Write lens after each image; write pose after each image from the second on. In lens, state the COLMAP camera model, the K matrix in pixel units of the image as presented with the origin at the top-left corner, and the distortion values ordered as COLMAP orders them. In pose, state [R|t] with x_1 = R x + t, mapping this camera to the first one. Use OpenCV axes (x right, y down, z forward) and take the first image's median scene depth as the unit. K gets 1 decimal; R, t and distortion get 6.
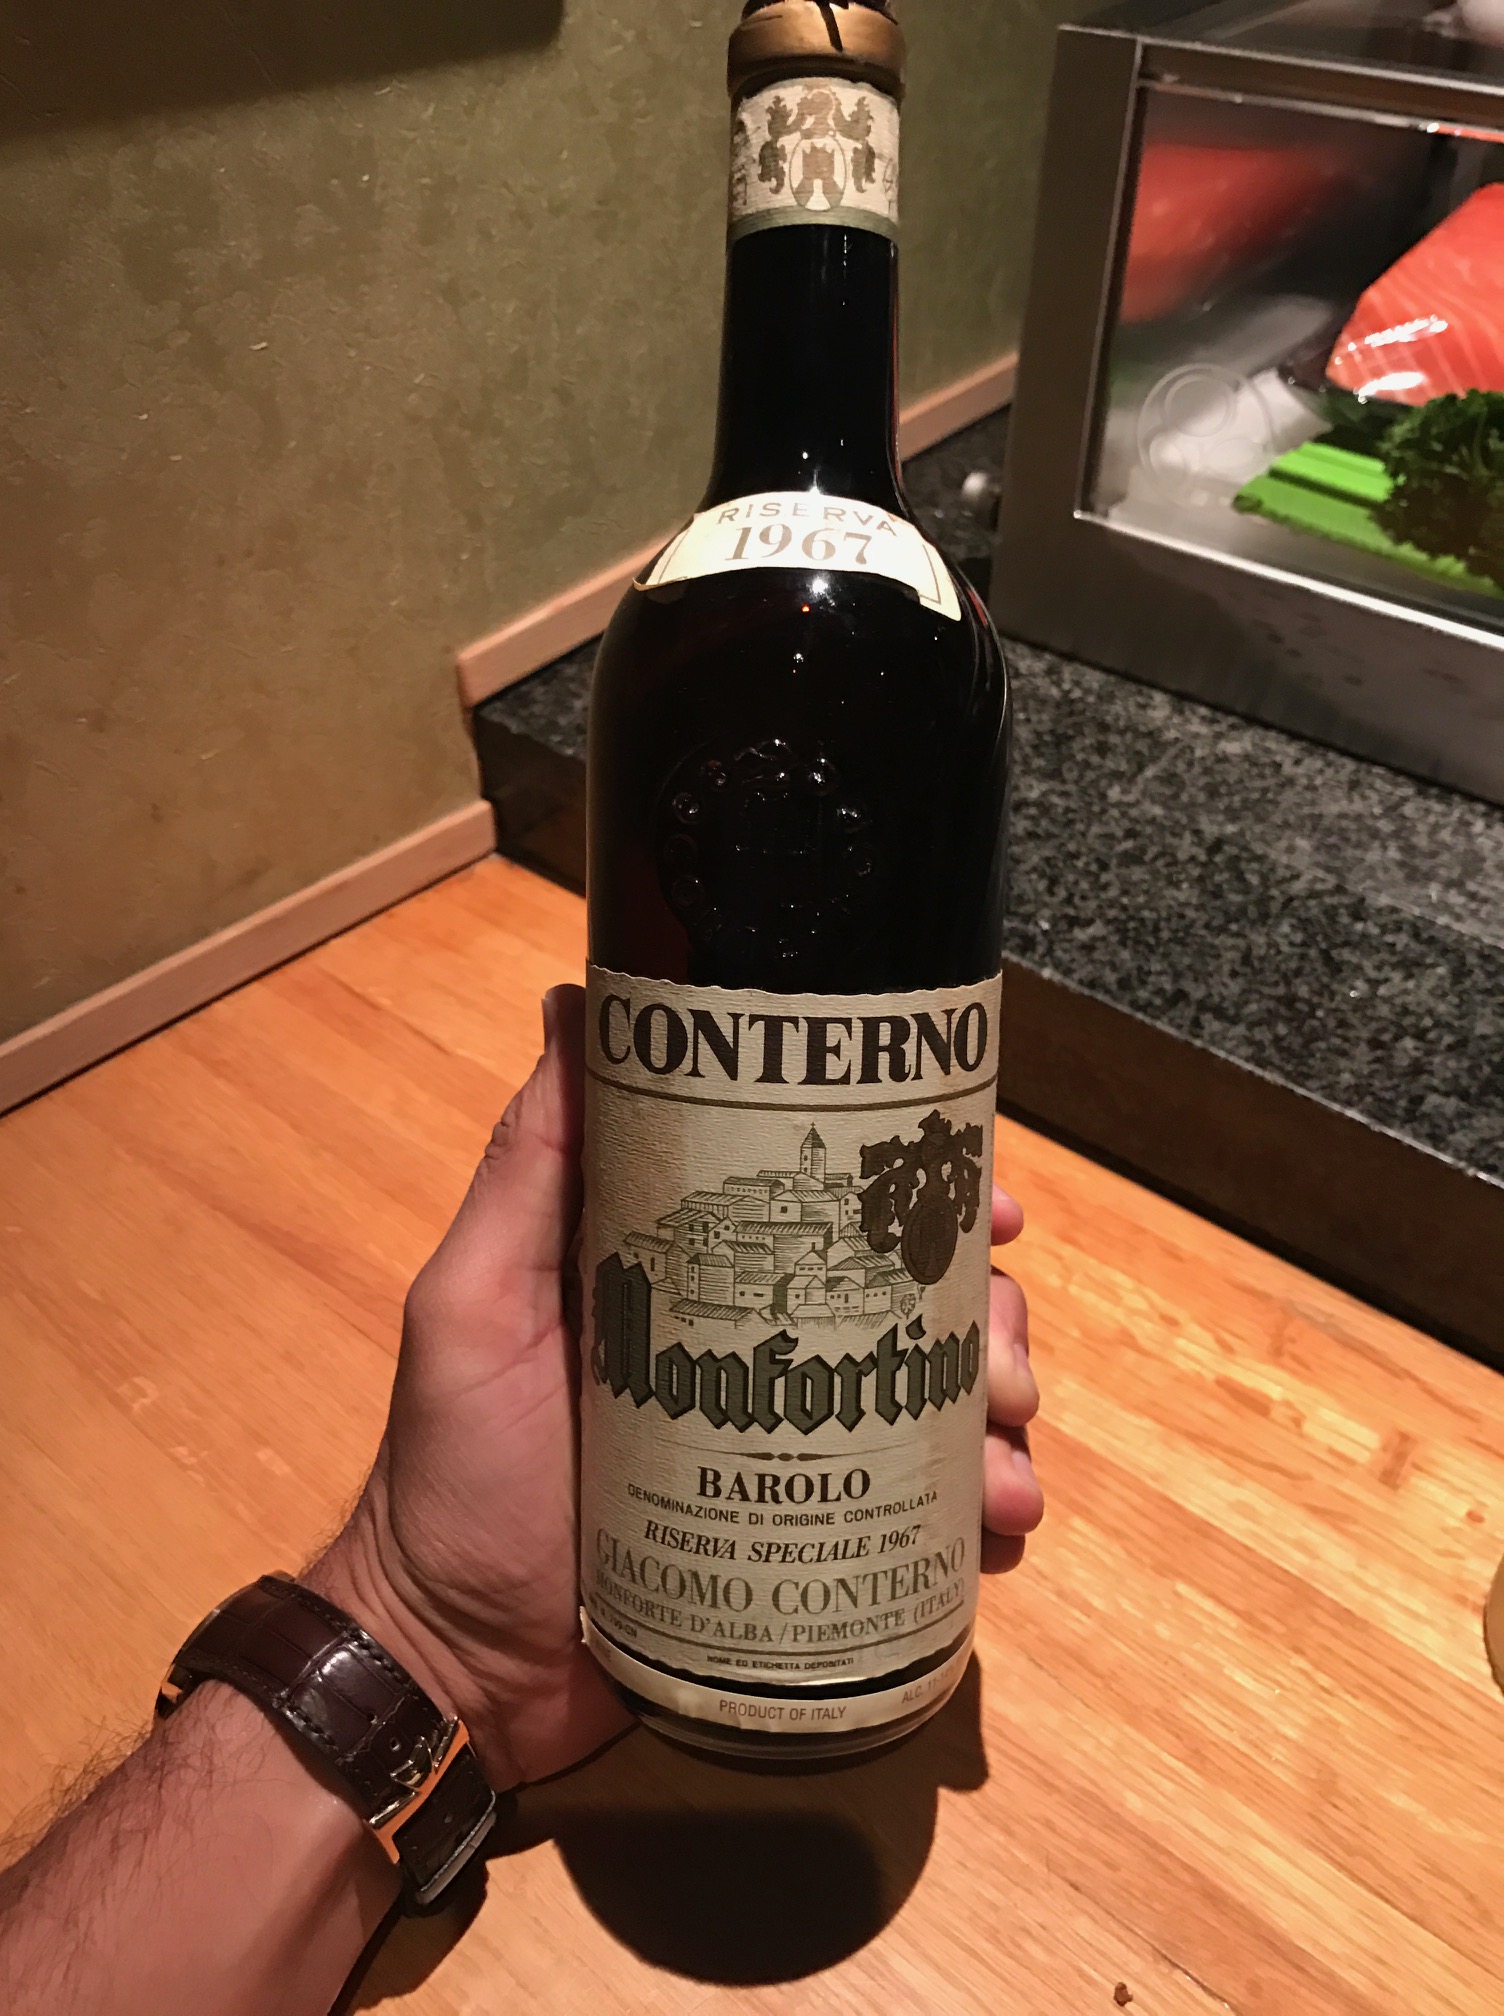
lens RADIAL K [[1750.1, 0, 752.0], [0, 1750.1, 1008.0], [0, 0, 1]] dist [-0.003015, 0.005509]
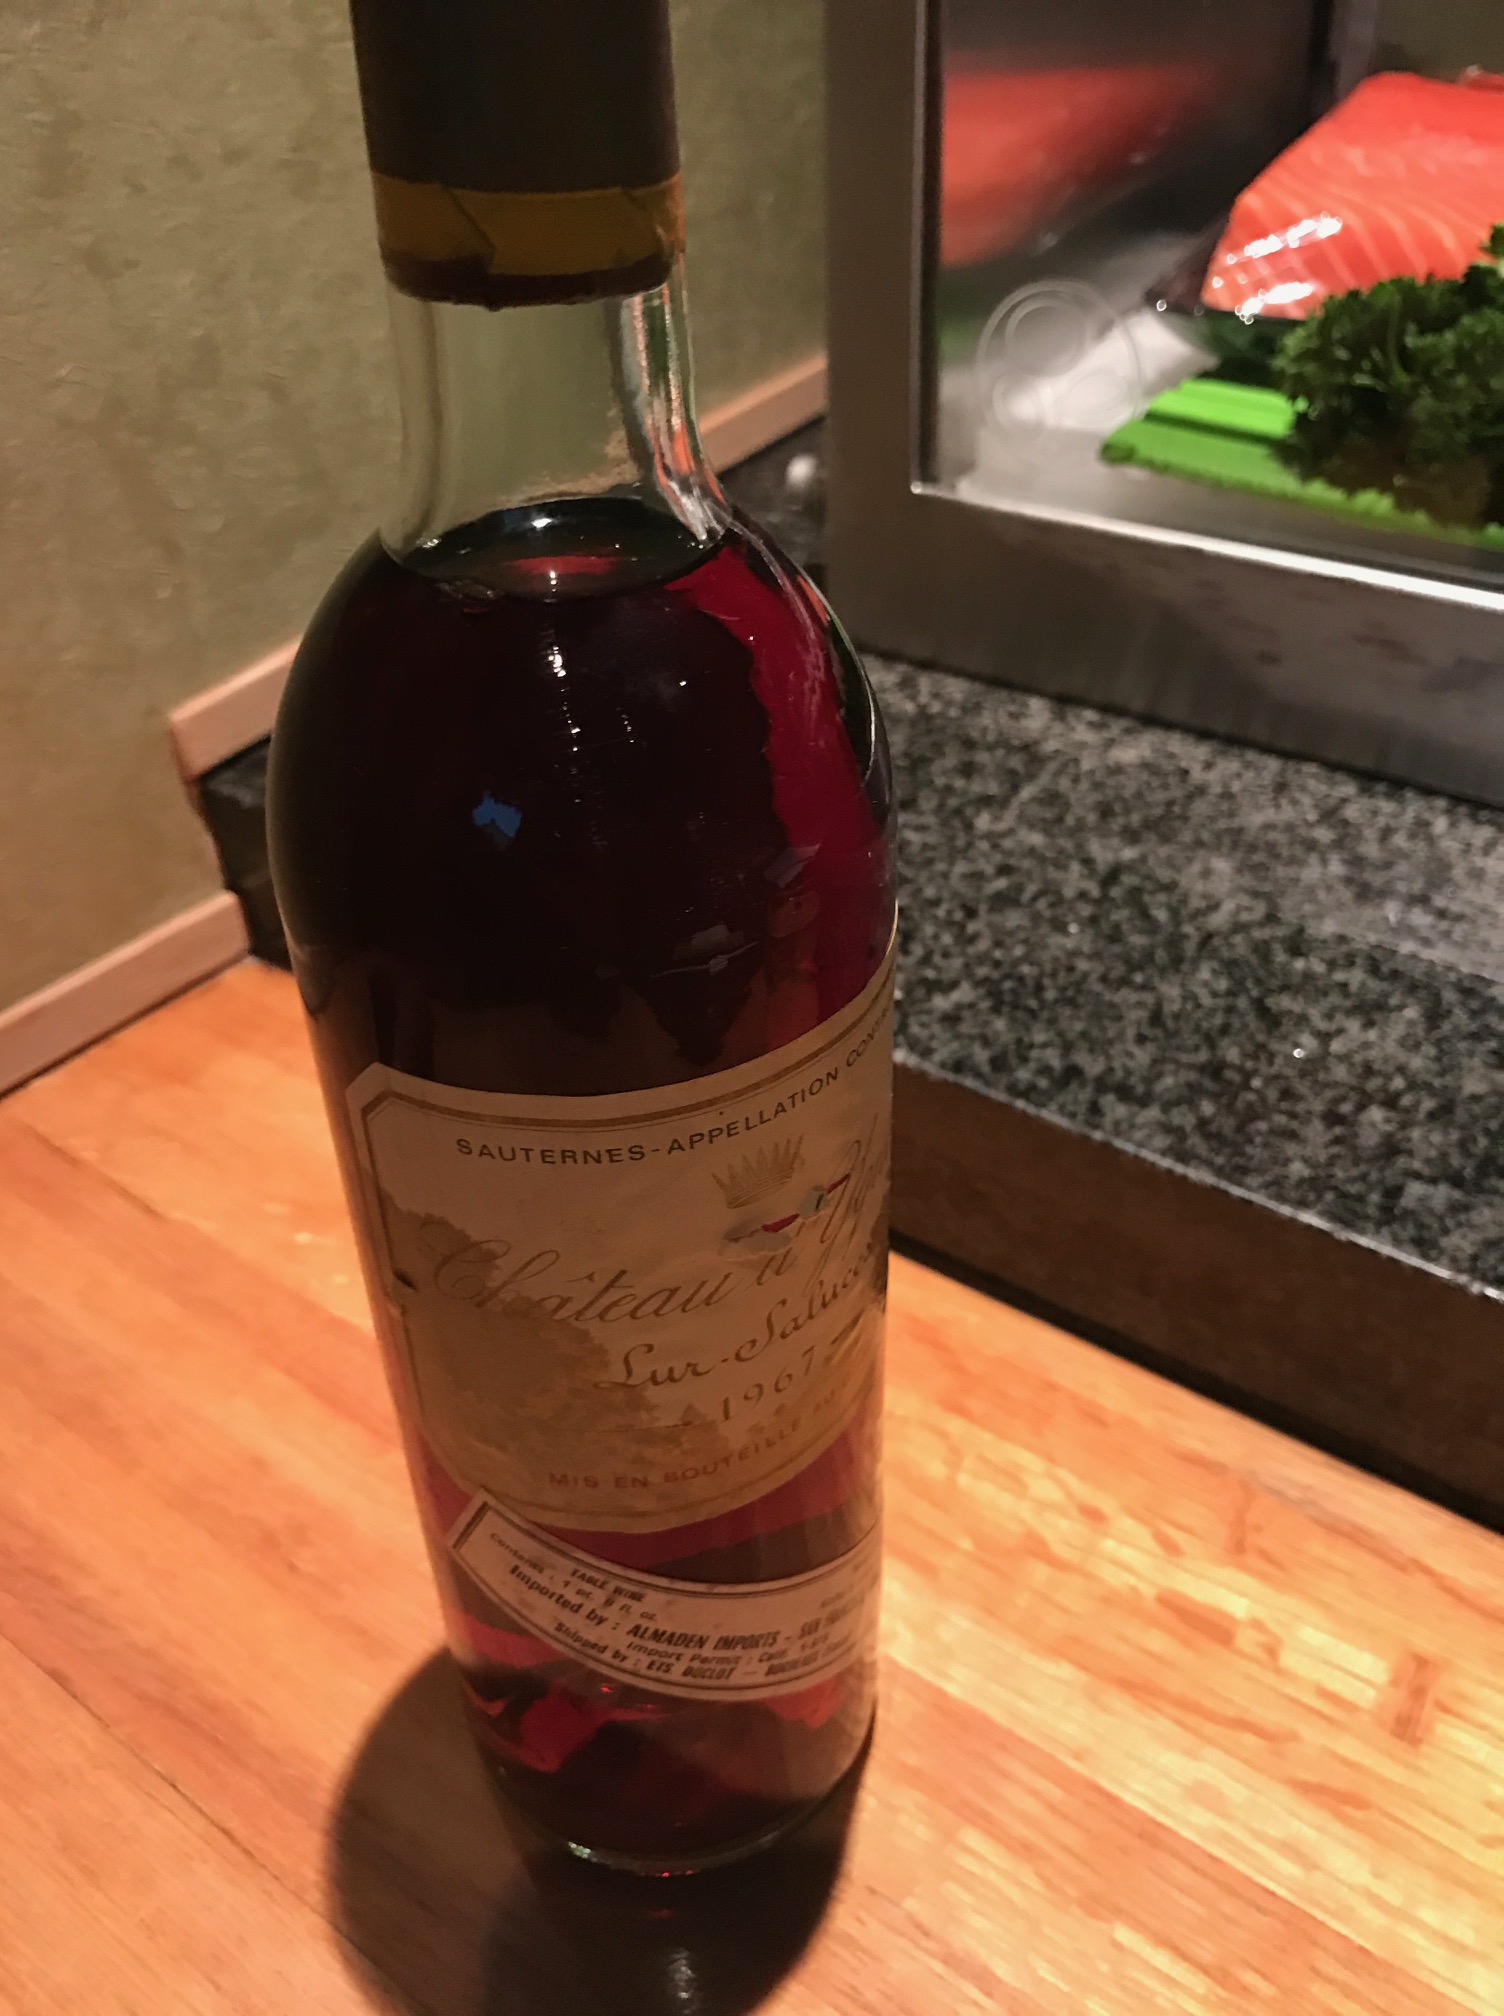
lens RADIAL K [[1750.1, 0, 752.0], [0, 1750.1, 1008.0], [0, 0, 1]] dist [-0.003015, 0.005509]
pose [[0.996871, -0.077988, 0.012851, 0.095721], [0.078515, 0.995780, -0.047515, -0.009831], [-0.009092, 0.048375, 0.998788, 0.234867]]
